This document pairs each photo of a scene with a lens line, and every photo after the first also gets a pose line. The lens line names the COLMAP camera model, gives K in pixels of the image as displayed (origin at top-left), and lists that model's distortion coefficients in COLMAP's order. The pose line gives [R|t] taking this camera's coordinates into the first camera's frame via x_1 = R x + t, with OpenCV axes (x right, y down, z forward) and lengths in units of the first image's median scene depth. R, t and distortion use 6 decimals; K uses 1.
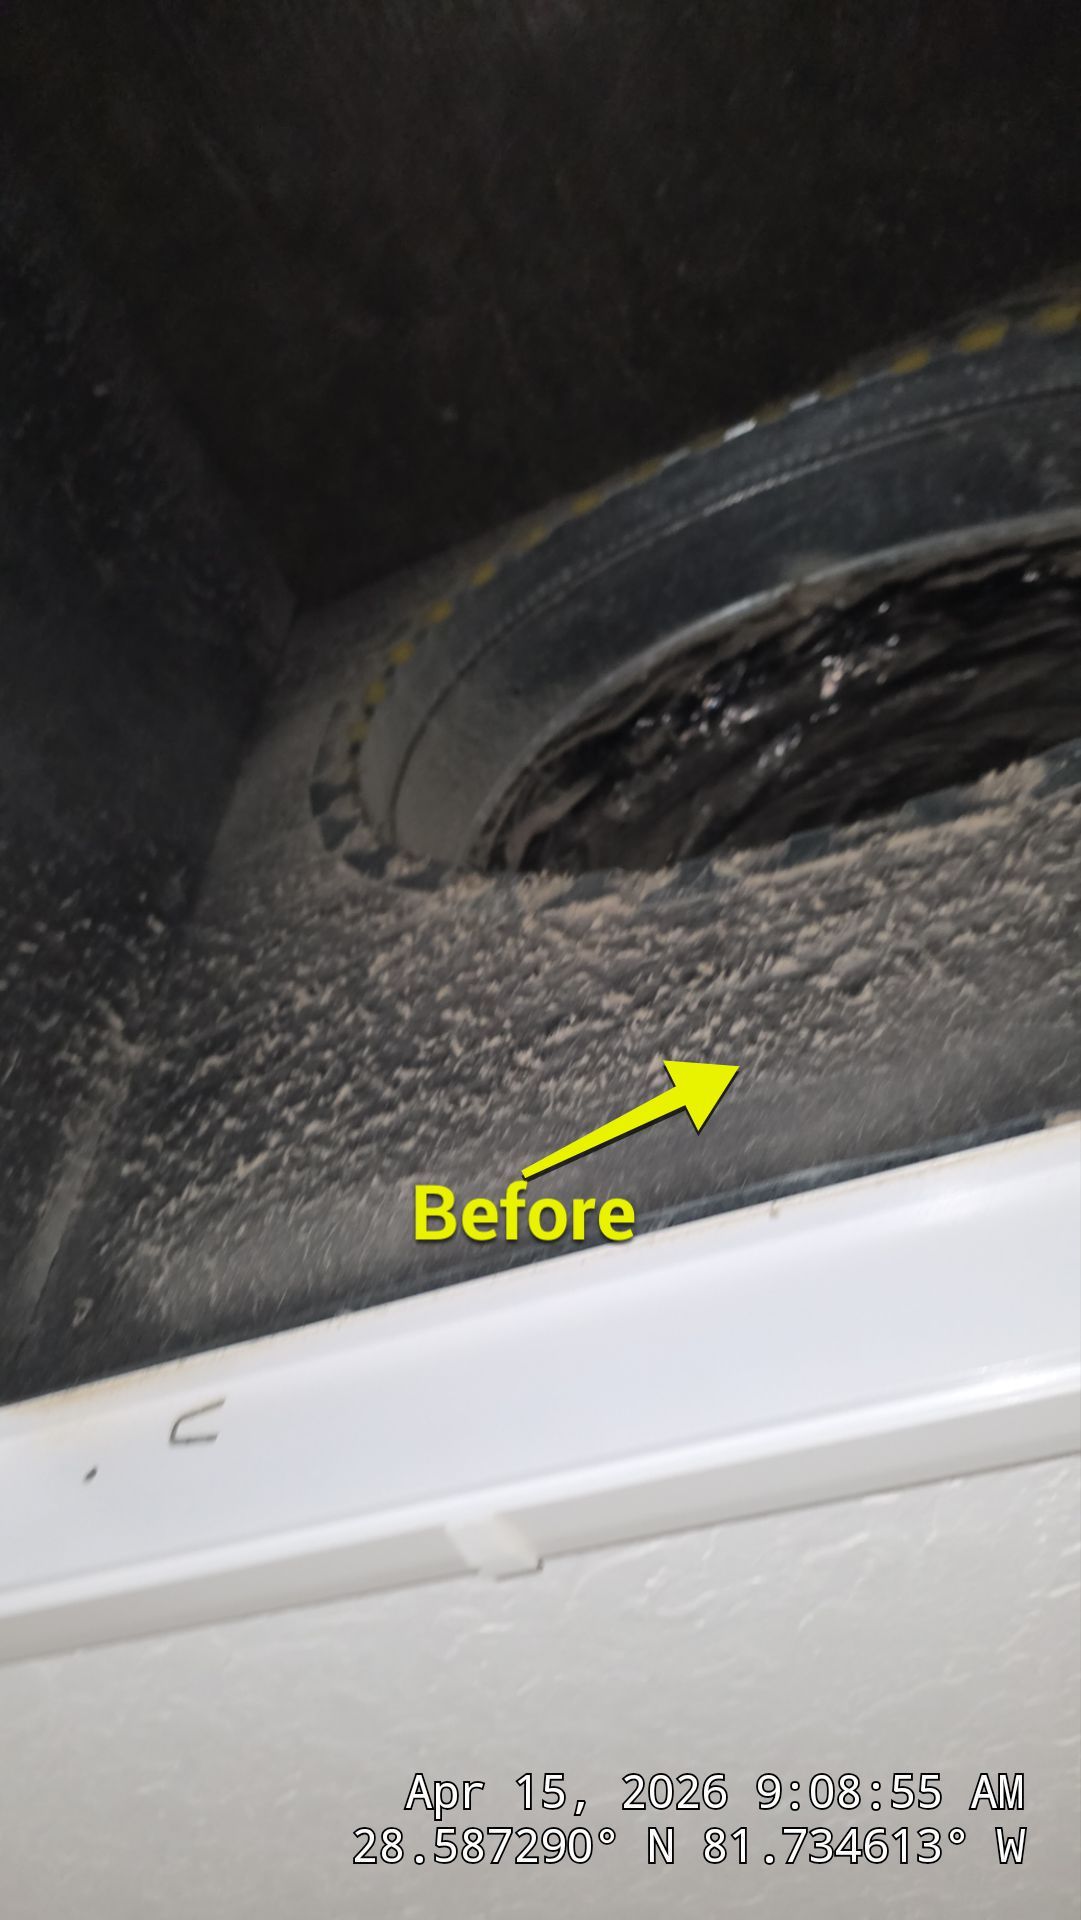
lens RADIAL K [[1291.7, 0, 505.0], [0, 1291.7, 962.3], [0, 0, 1]] dist [0.045635, -0.066960]
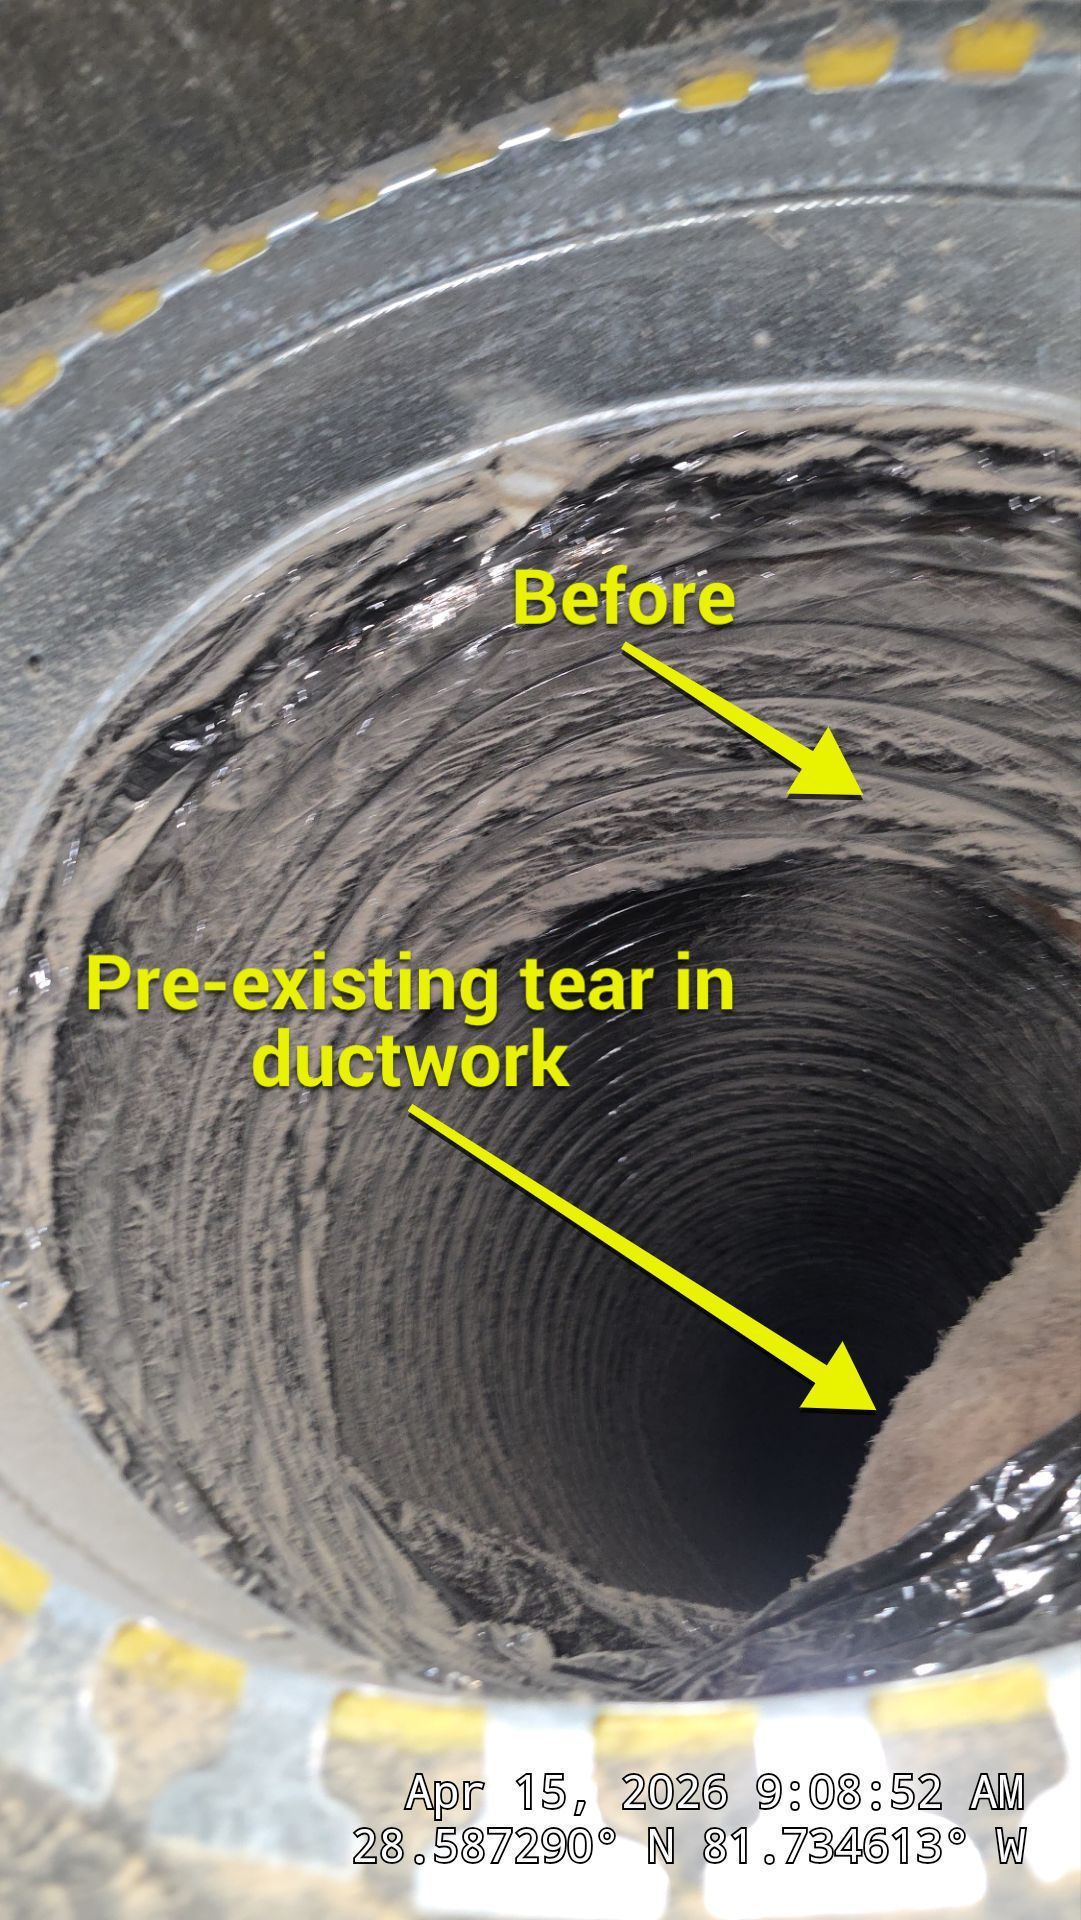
lens RADIAL K [[1291.7, 0, 505.0], [0, 1291.7, 962.3], [0, 0, 1]] dist [0.045635, -0.066960]
pose [[0.945866, -0.115932, 0.303146, 0.015888], [0.021575, 0.954422, 0.297680, -0.251926], [-0.323840, -0.275025, 0.905256, 0.394129]]
